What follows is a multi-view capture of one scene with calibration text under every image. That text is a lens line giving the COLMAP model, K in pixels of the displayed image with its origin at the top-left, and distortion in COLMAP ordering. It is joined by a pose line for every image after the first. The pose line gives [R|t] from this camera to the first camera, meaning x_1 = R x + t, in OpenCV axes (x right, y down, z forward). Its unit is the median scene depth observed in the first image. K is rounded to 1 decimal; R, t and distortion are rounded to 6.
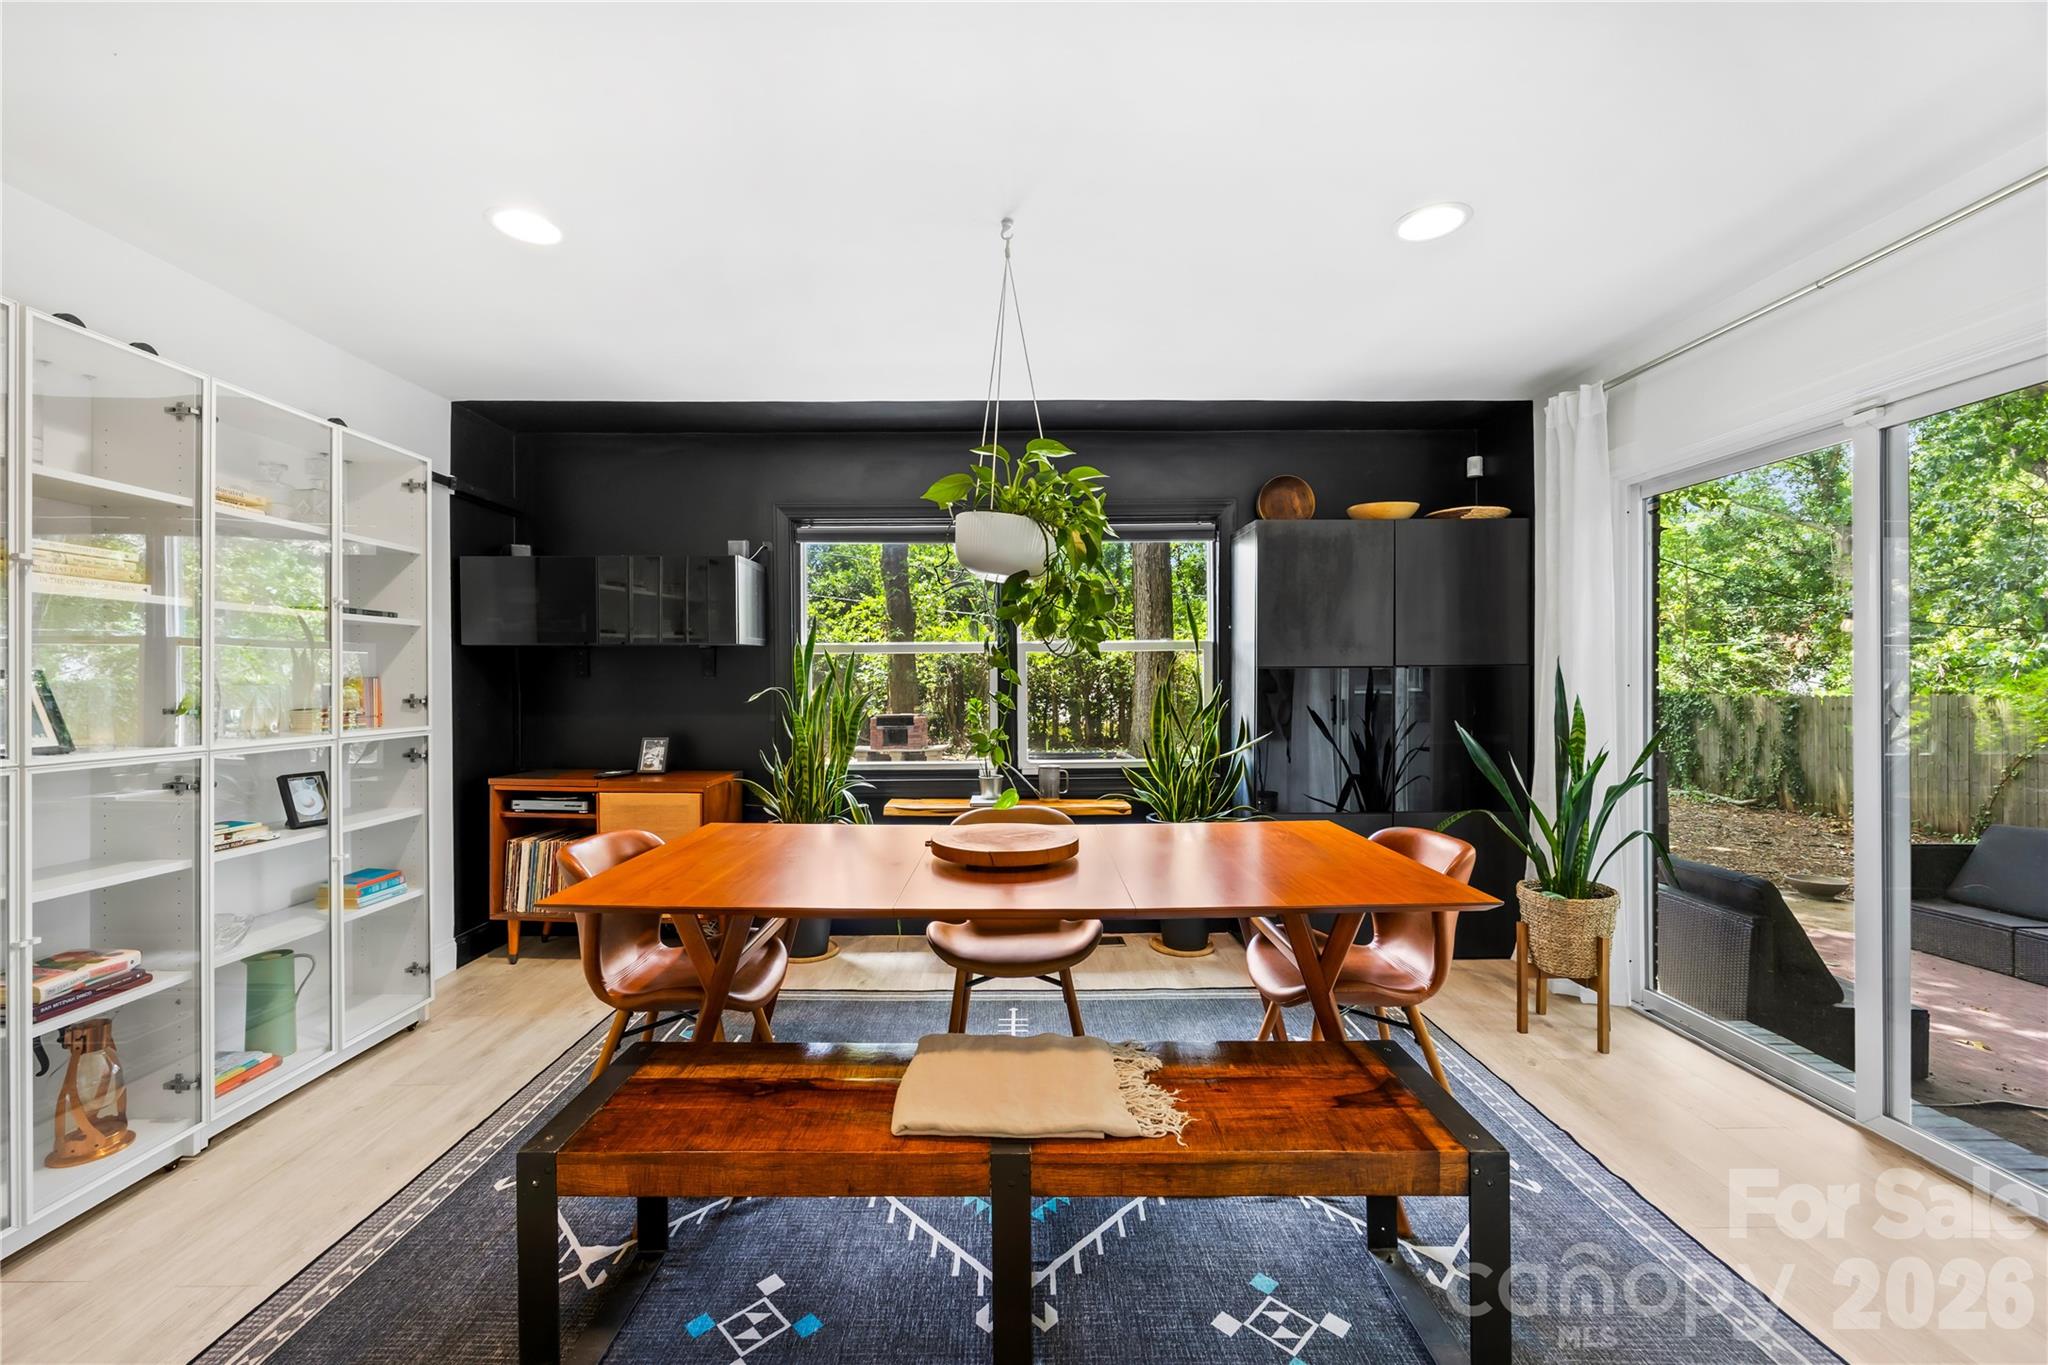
lens RADIAL K [[806.7, 0, 1022.4], [0, 806.7, 689.3], [0, 0, 1]] dist [-0.001121, -0.000021]
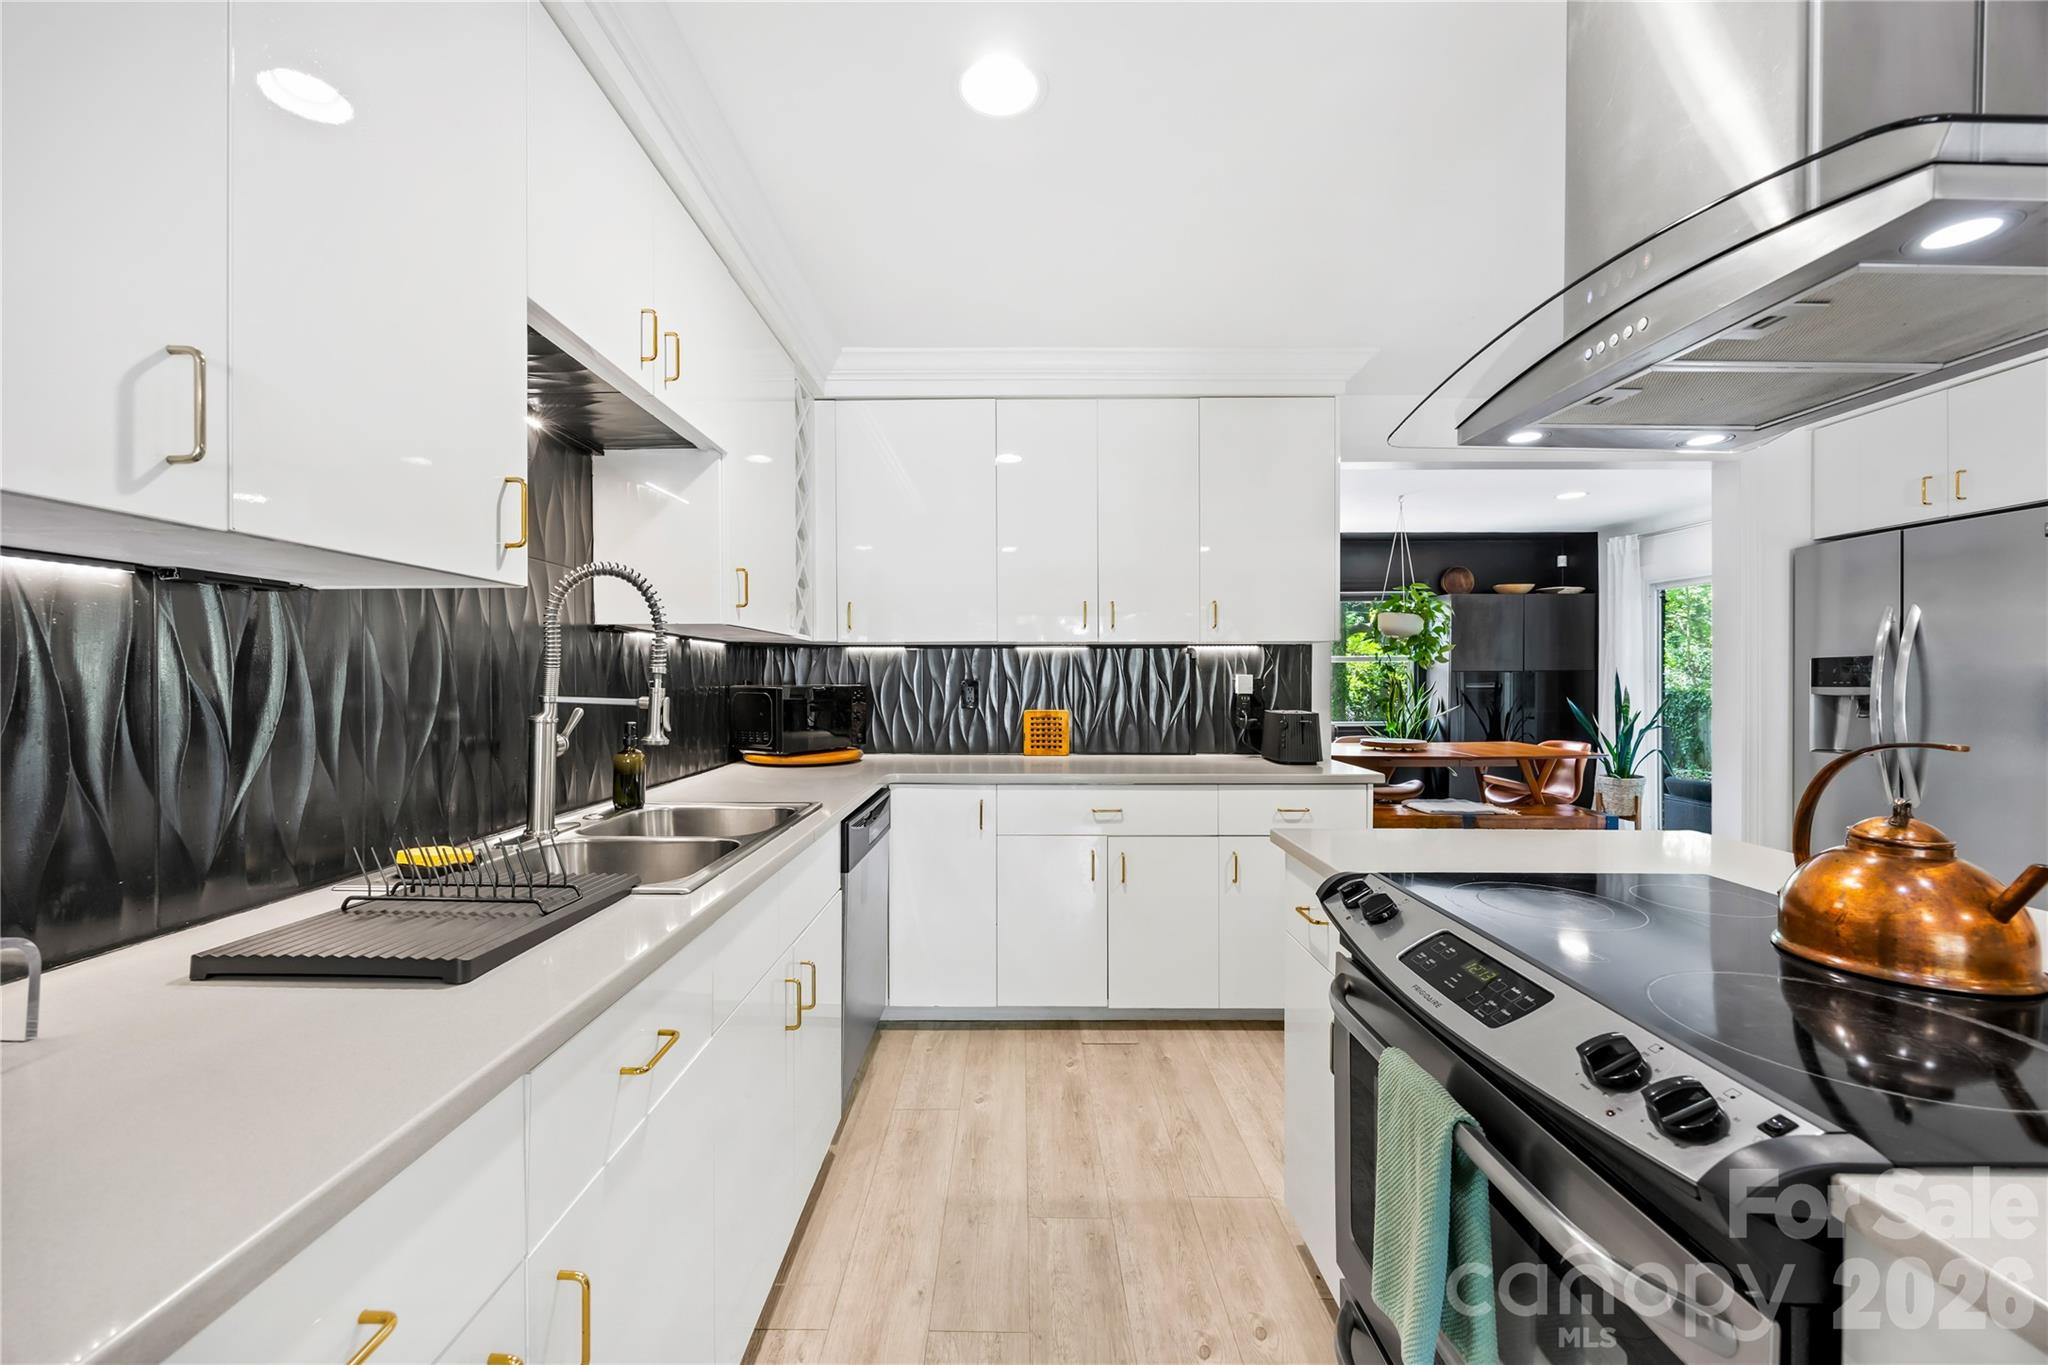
lens RADIAL K [[788.5, 0, 1005.4], [0, 788.5, 684.8], [0, 0, 1]] dist [-0.000128, 0.000092]
pose [[0.999559, 0.003484, -0.029480, -0.698646], [-0.003530, 0.999993, -0.001524, 0.011533], [0.029475, 0.001627, 0.999564, -0.889278]]
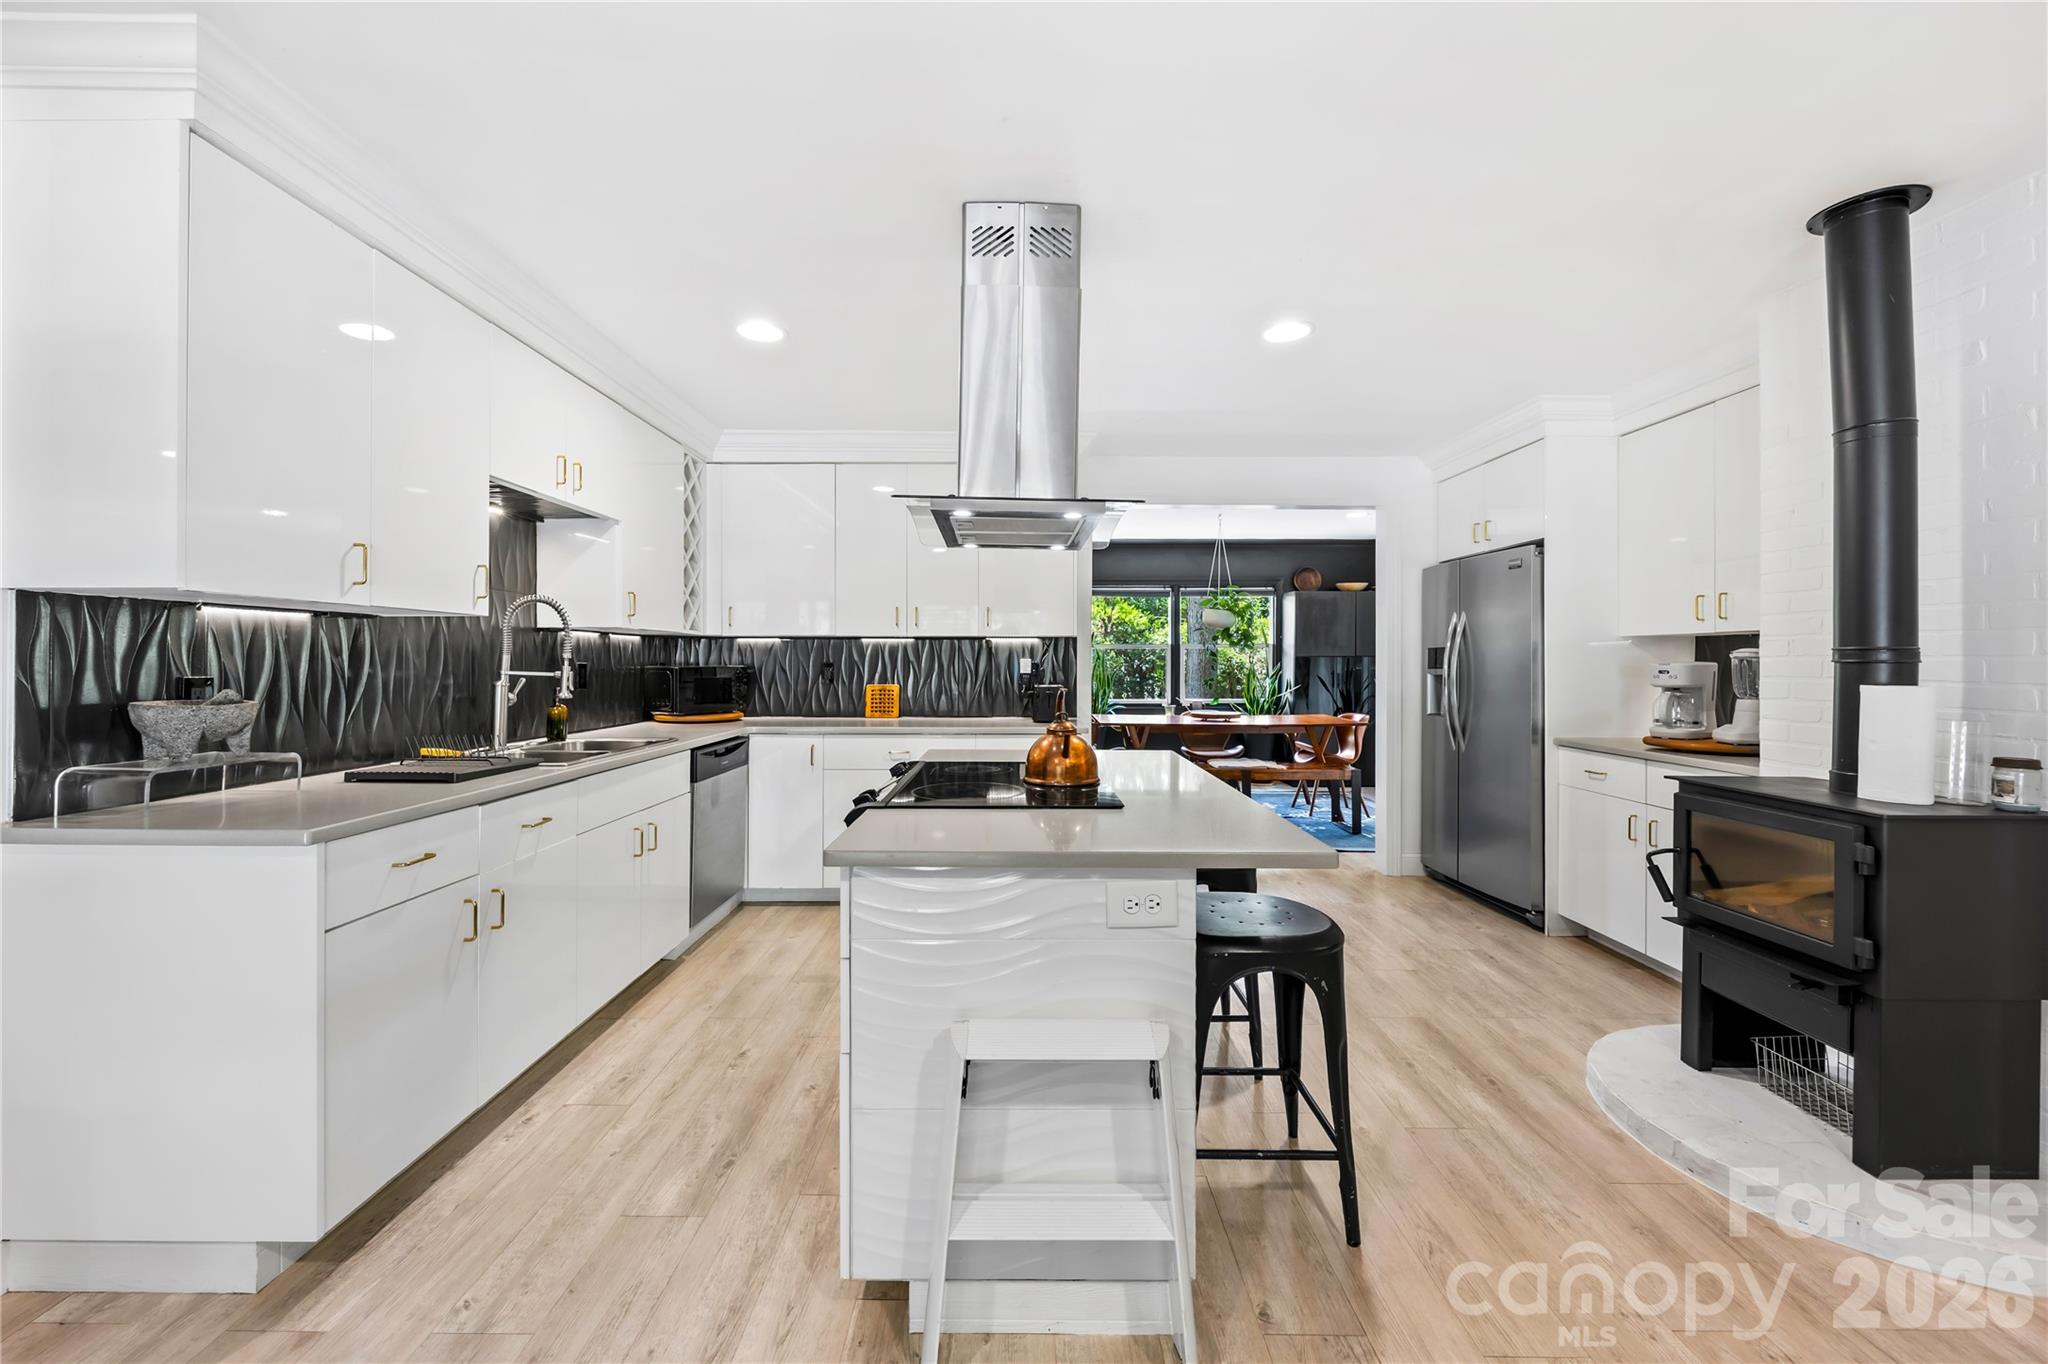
lens RADIAL K [[809.6, 0, 1019.5], [0, 809.6, 660.4], [0, 0, 1]] dist [-0.000268, -0.000054]
pose [[0.999828, 0.005583, -0.017711, -0.433398], [-0.005790, 0.999915, -0.011647, 0.014326], [0.017644, 0.011748, 0.999775, -1.260679]]
